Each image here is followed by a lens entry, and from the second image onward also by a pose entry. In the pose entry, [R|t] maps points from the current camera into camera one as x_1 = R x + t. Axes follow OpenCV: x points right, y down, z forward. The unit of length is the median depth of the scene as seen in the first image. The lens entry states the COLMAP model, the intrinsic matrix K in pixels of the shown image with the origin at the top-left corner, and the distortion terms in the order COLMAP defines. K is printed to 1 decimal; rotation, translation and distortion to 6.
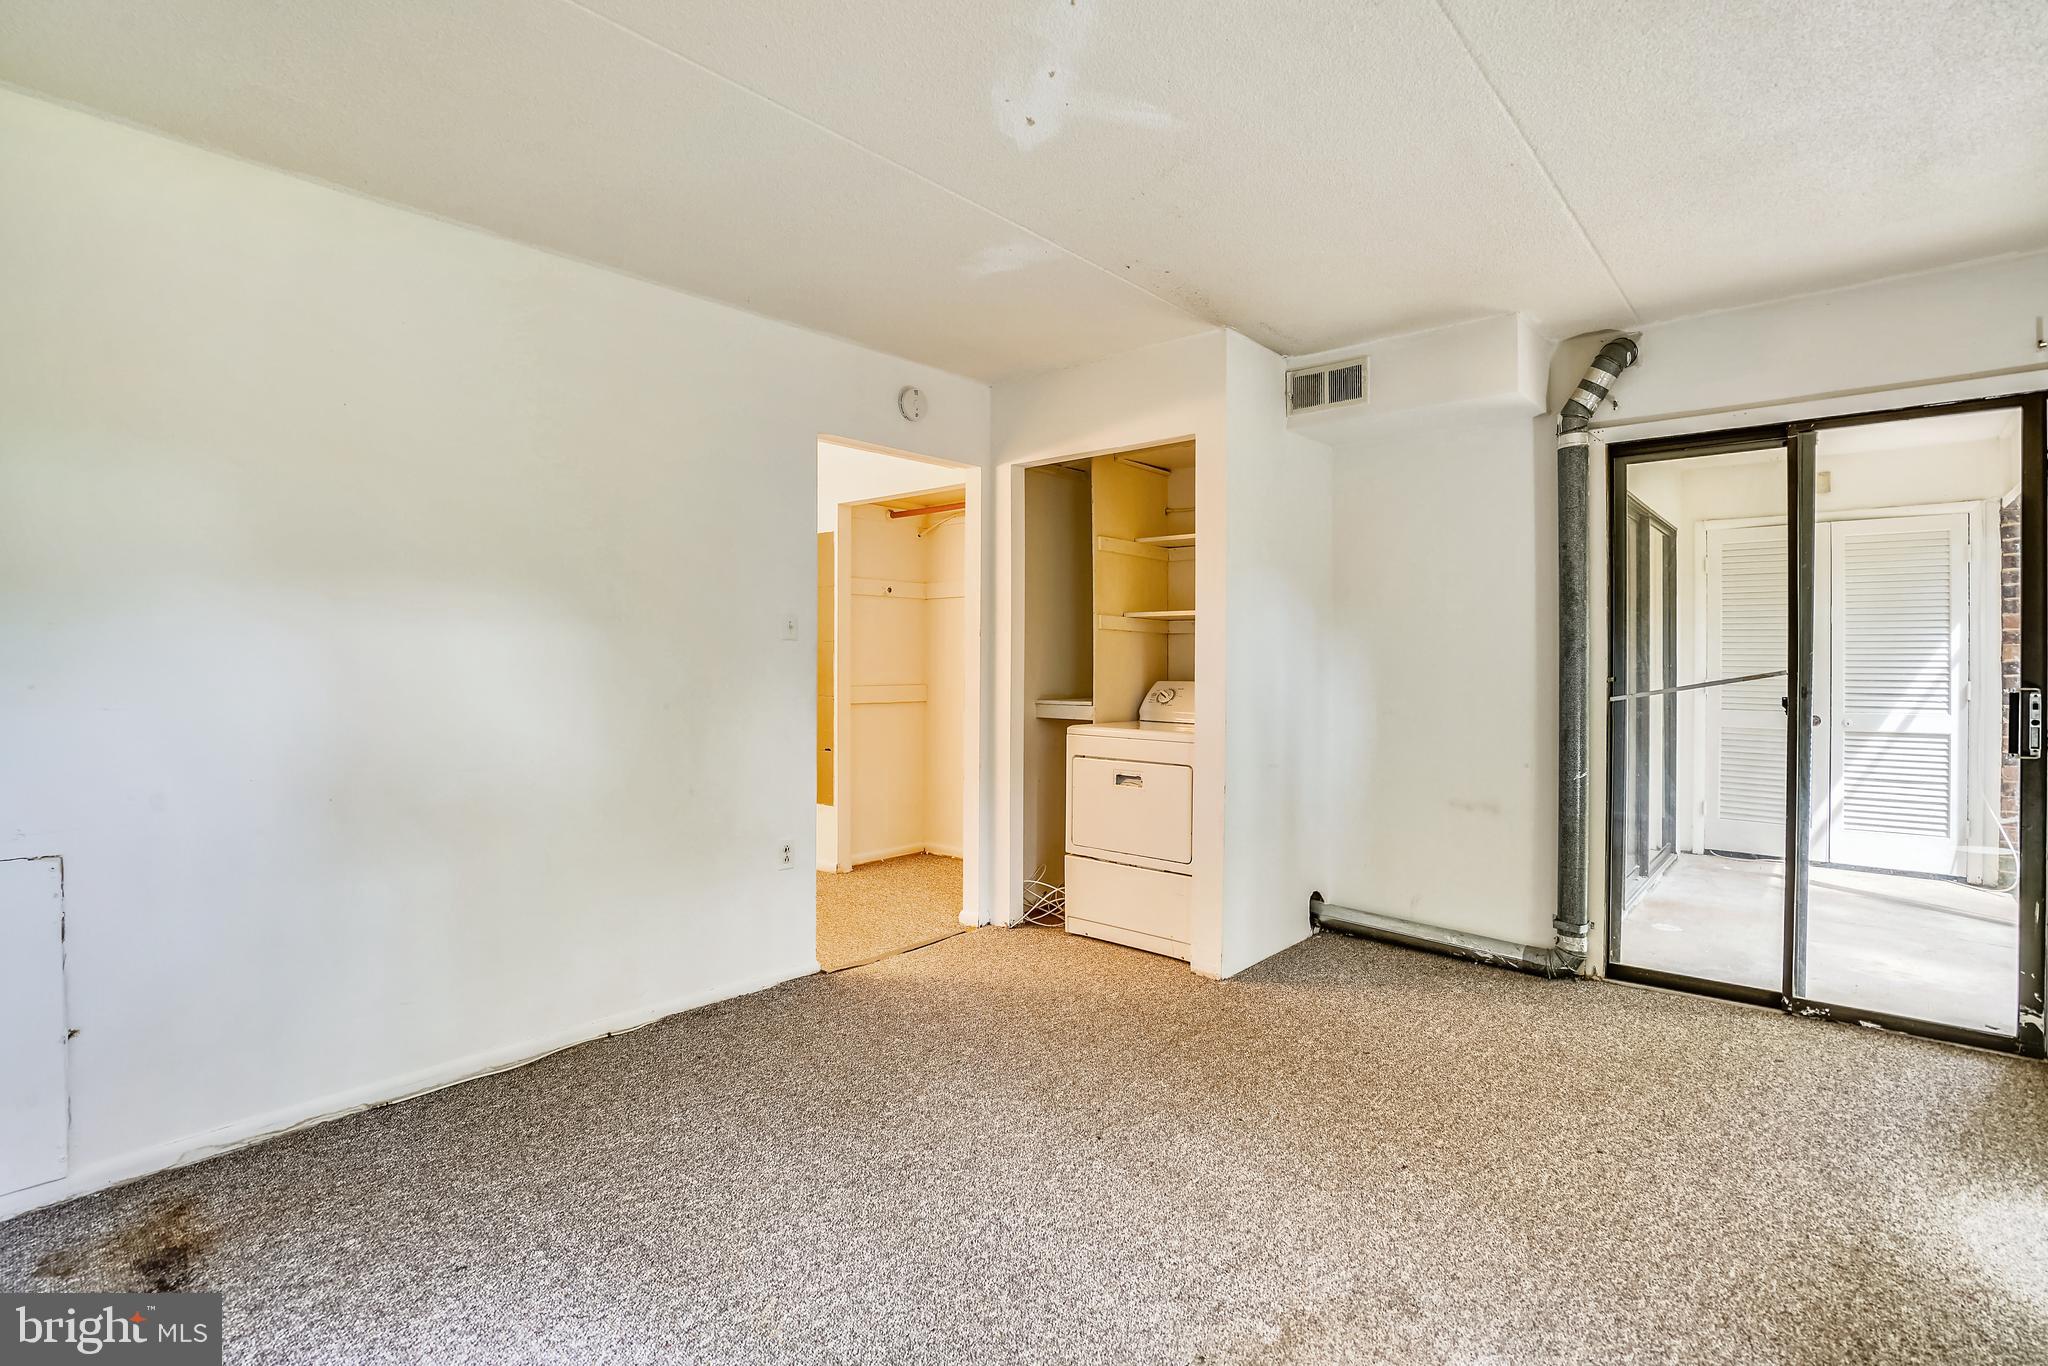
lens RADIAL K [[947.9, 0, 965.6], [0, 947.9, 667.2], [0, 0, 1]] dist [-0.042804, 0.006708]
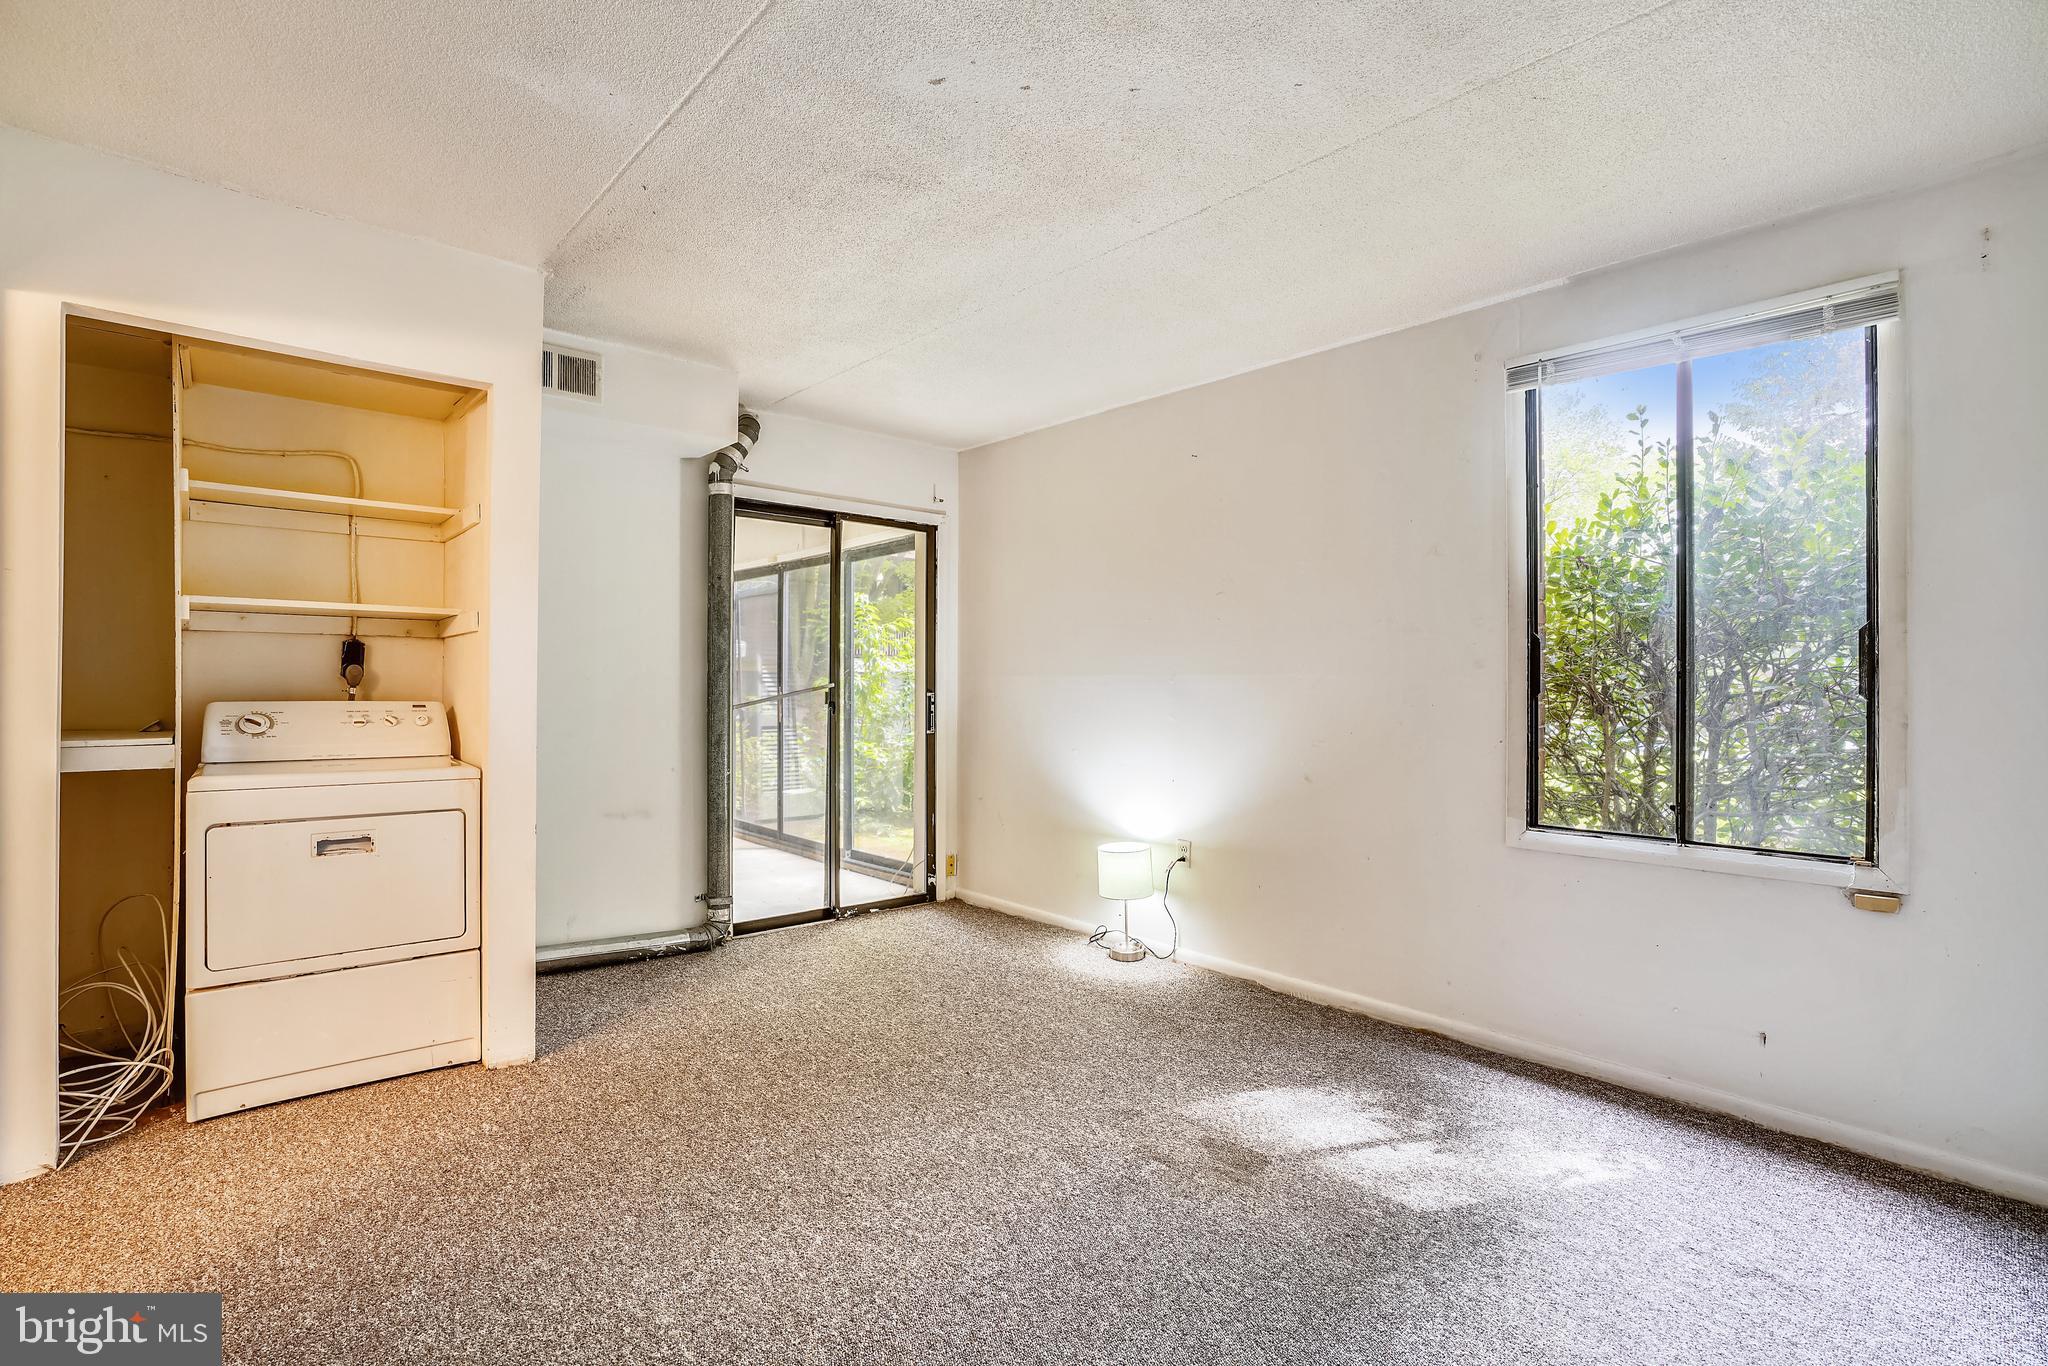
lens RADIAL K [[947.9, 0, 1025.5], [0, 947.9, 688.3], [0, 0, 1]] dist [-0.042804, 0.006708]
pose [[0.093200, -0.007504, 0.995619, -0.526729], [-0.000101, 0.999972, 0.007546, 0.000092], [-0.995647, -0.000804, 0.093196, 0.525621]]
